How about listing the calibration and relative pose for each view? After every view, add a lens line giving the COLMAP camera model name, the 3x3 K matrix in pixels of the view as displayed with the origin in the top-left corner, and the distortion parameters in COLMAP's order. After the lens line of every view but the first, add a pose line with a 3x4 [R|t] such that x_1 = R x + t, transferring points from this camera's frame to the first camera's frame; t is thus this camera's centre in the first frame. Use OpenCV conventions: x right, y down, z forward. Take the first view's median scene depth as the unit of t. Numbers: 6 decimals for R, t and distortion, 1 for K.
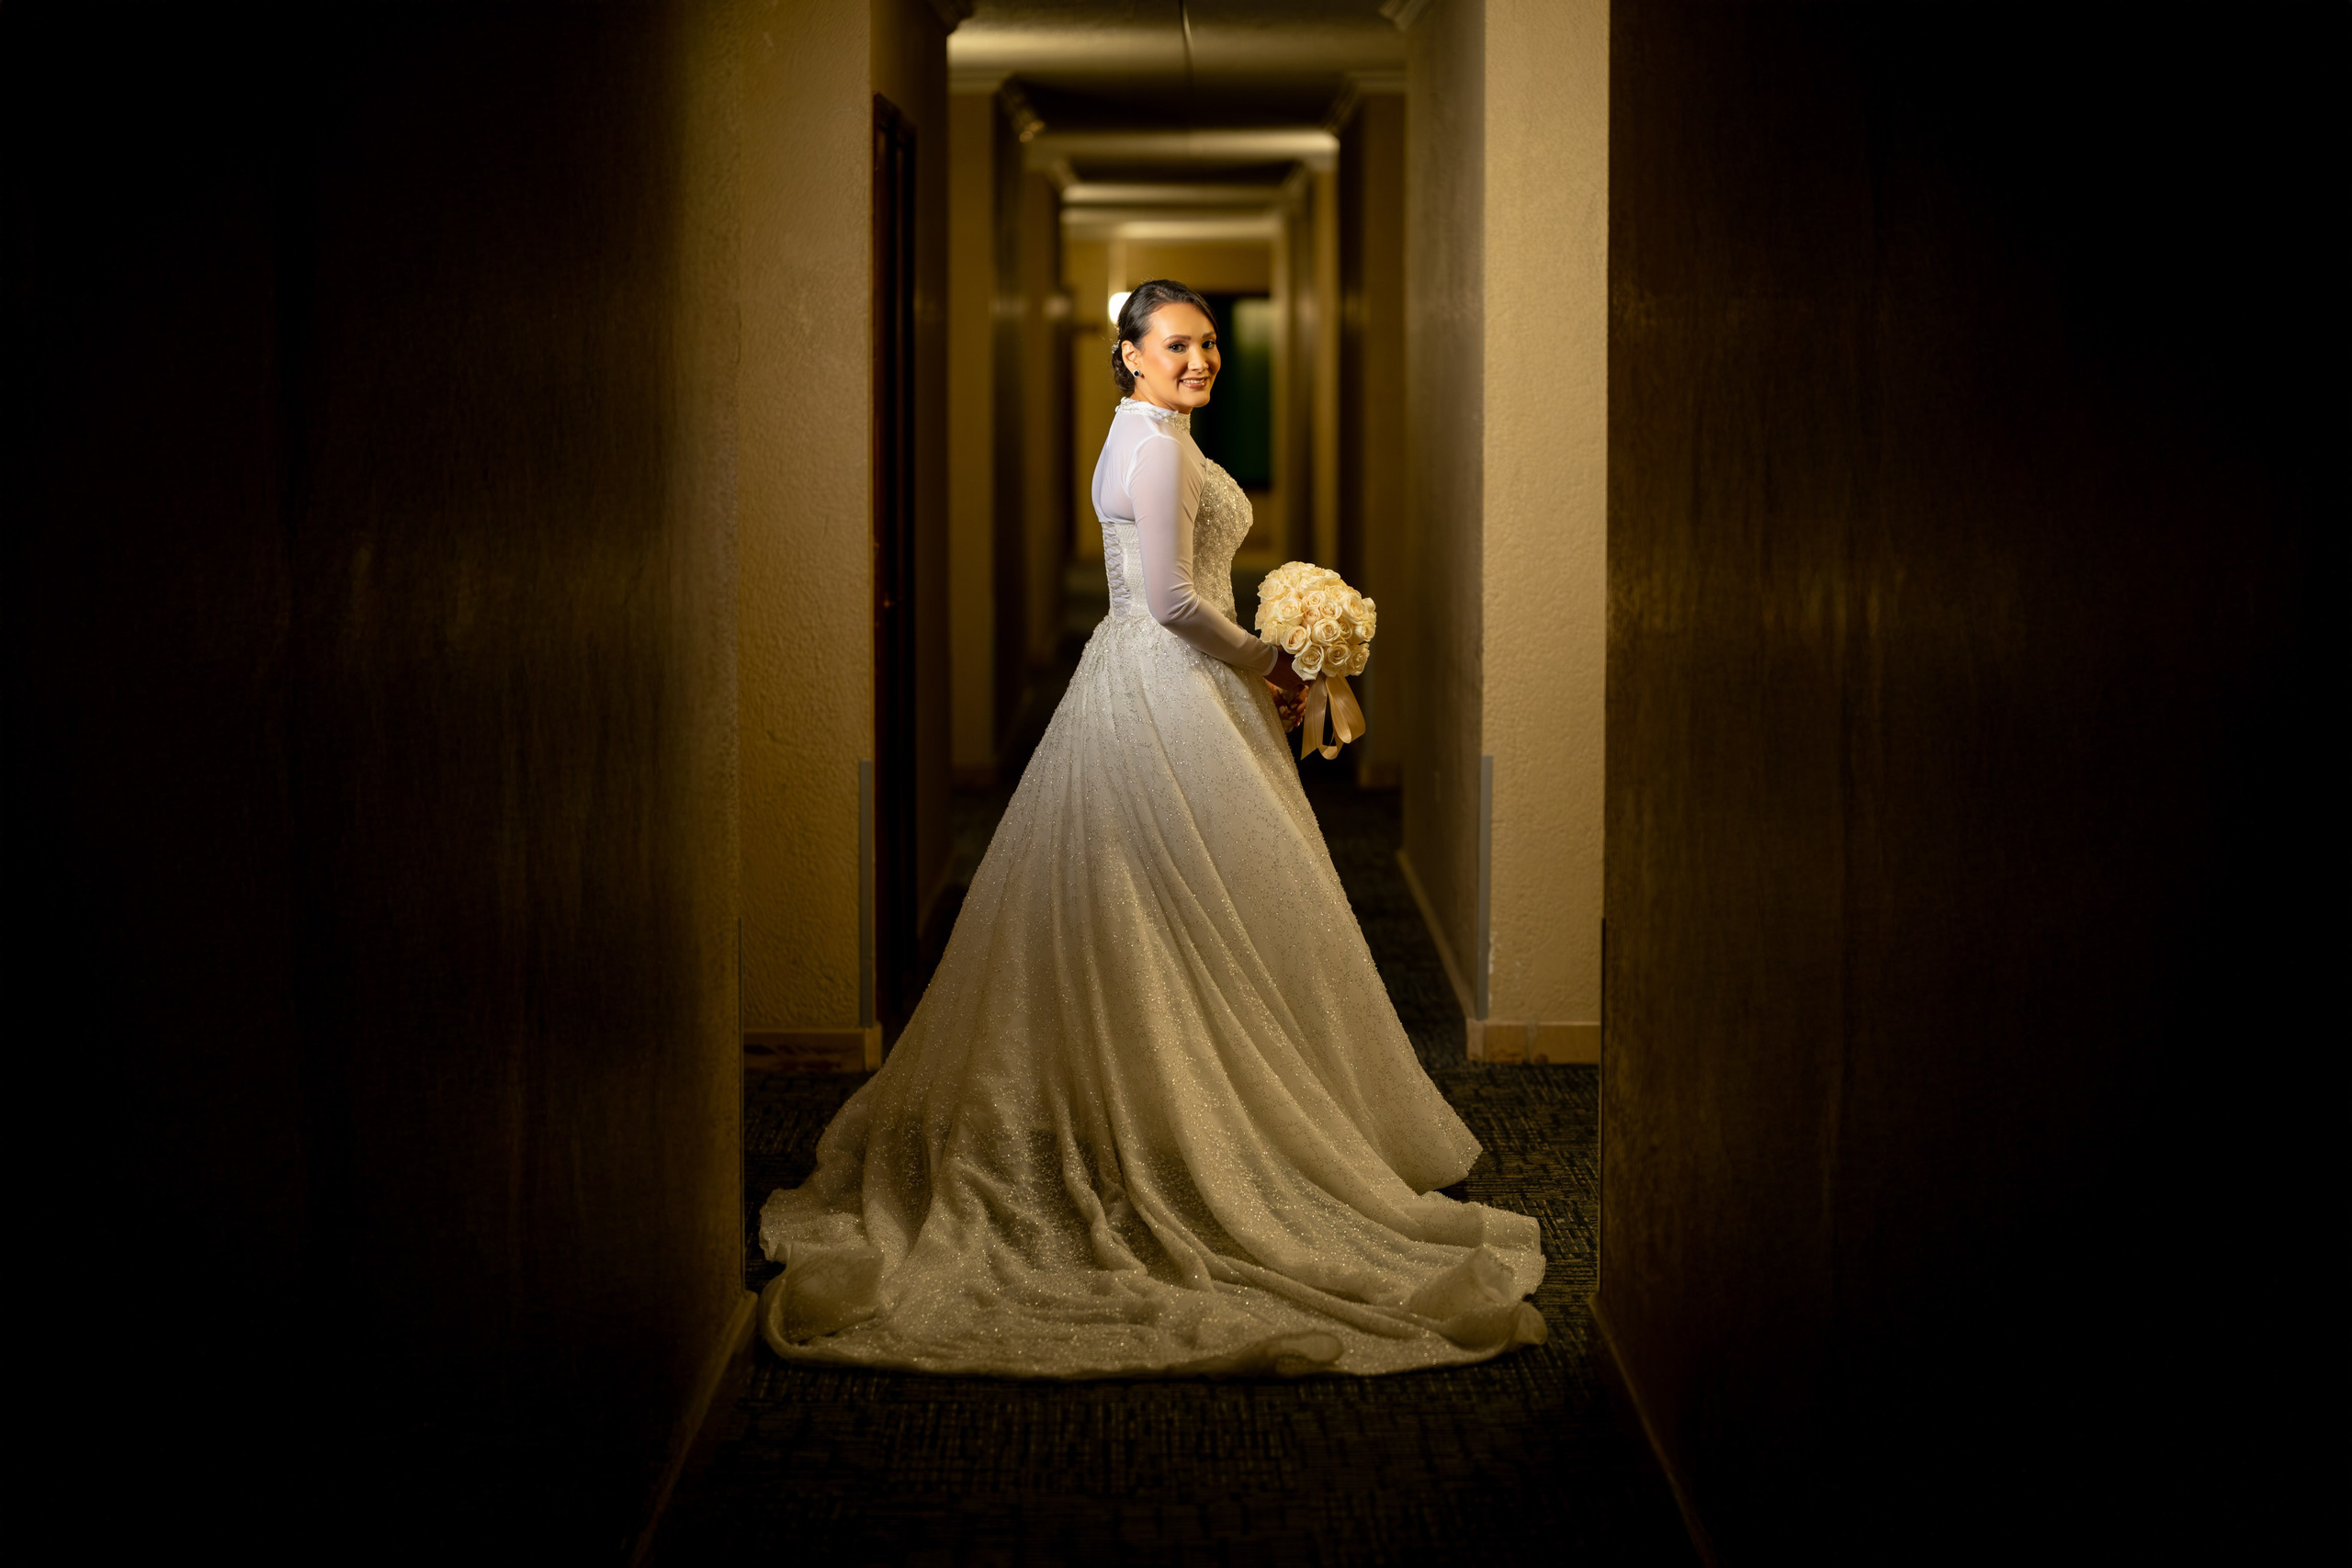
lens RADIAL K [[7068.2, 0, 1189.2], [0, 7068.2, 792.8], [0, 0, 1]] dist [0.226594, 0.000000]
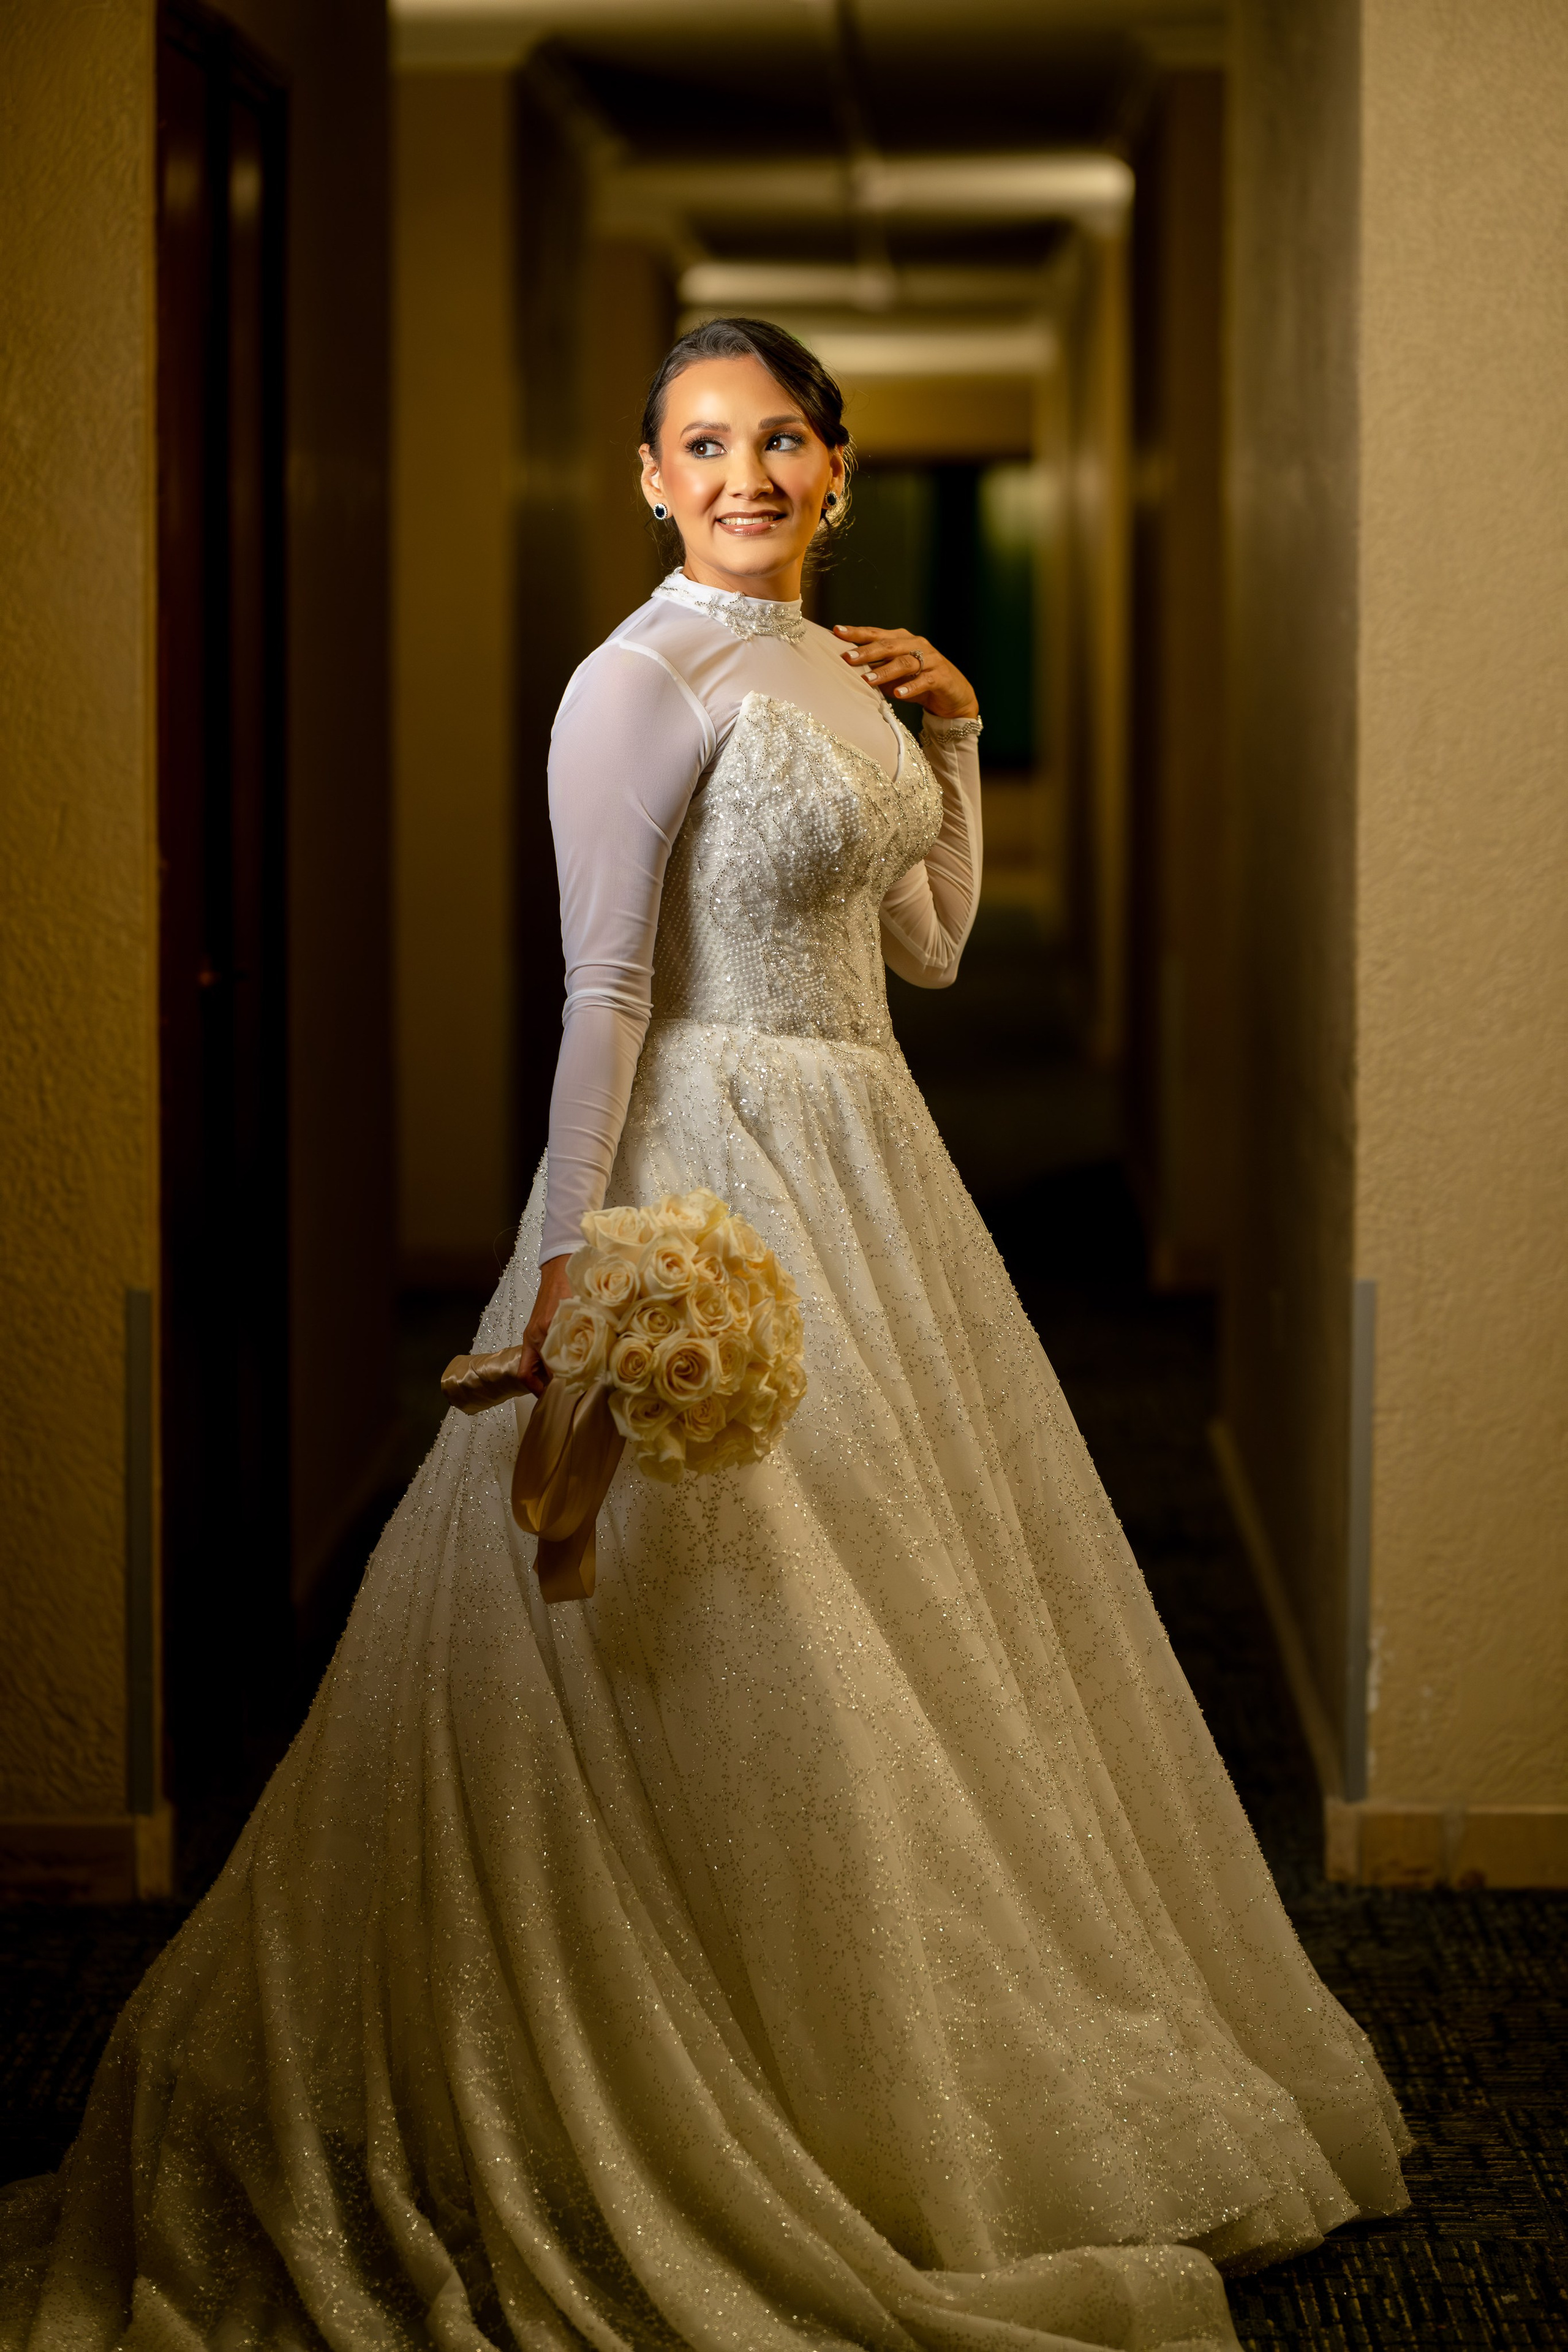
lens RADIAL K [[10225.9, 0, 713.5], [0, 10225.9, 1145.8], [0, 0, 1]] dist [0.069150, 0.000000]
pose [[0.999690, 0.001779, -0.024817, 0.013590], [-0.001961, 0.999971, -0.007328, -0.009477], [0.024803, 0.007374, 0.999665, 0.266014]]
